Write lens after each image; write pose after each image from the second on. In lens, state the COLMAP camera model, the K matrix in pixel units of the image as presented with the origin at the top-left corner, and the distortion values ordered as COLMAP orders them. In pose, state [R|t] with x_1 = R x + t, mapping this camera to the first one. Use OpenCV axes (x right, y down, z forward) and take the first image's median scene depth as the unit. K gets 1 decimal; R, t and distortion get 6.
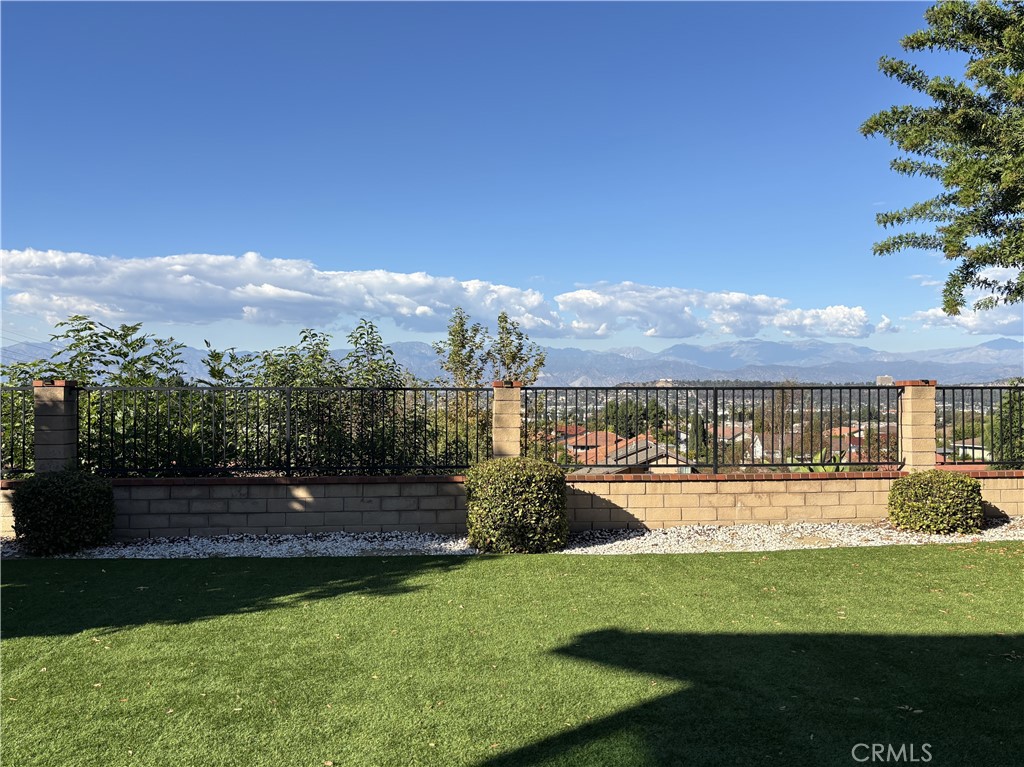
lens RADIAL K [[855.7, 0, 512.0], [0, 855.7, 383.5], [0, 0, 1]] dist [0.051684, -0.003481]
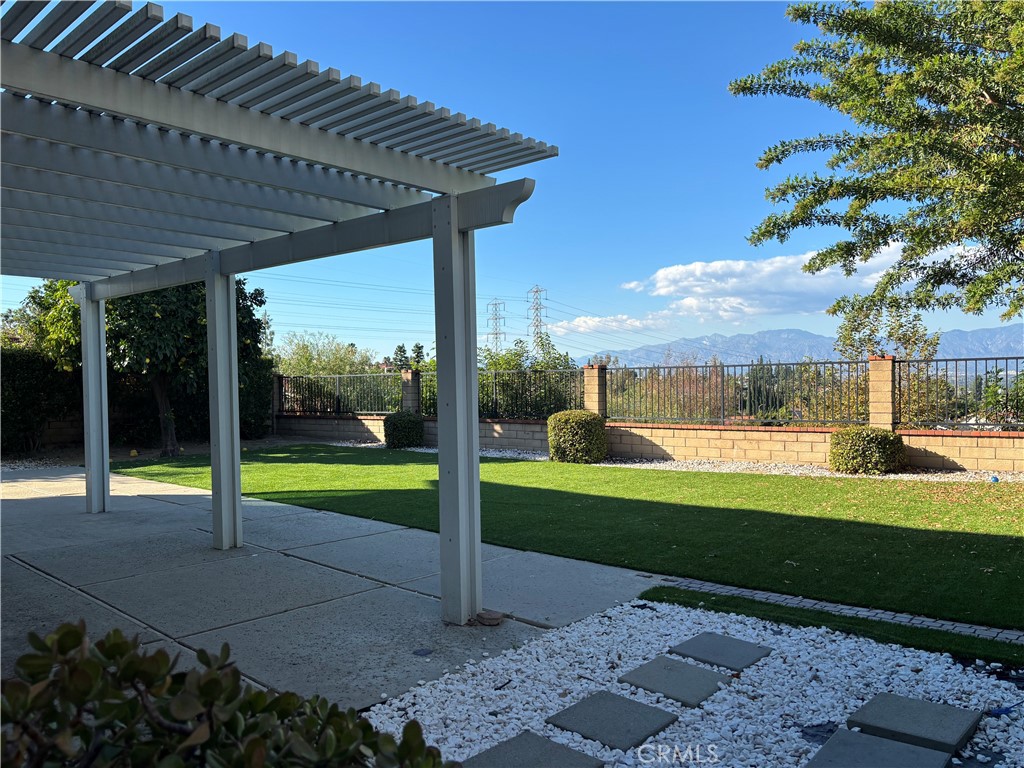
lens RADIAL K [[855.7, 0, 512.0], [0, 855.7, 384.0], [0, 0, 1]] dist [0.051684, -0.003481]
pose [[0.706240, -0.008136, -0.707926, 1.040730], [0.020059, 0.999762, 0.008521, 0.015803], [0.707688, -0.020218, 0.706235, -0.281577]]
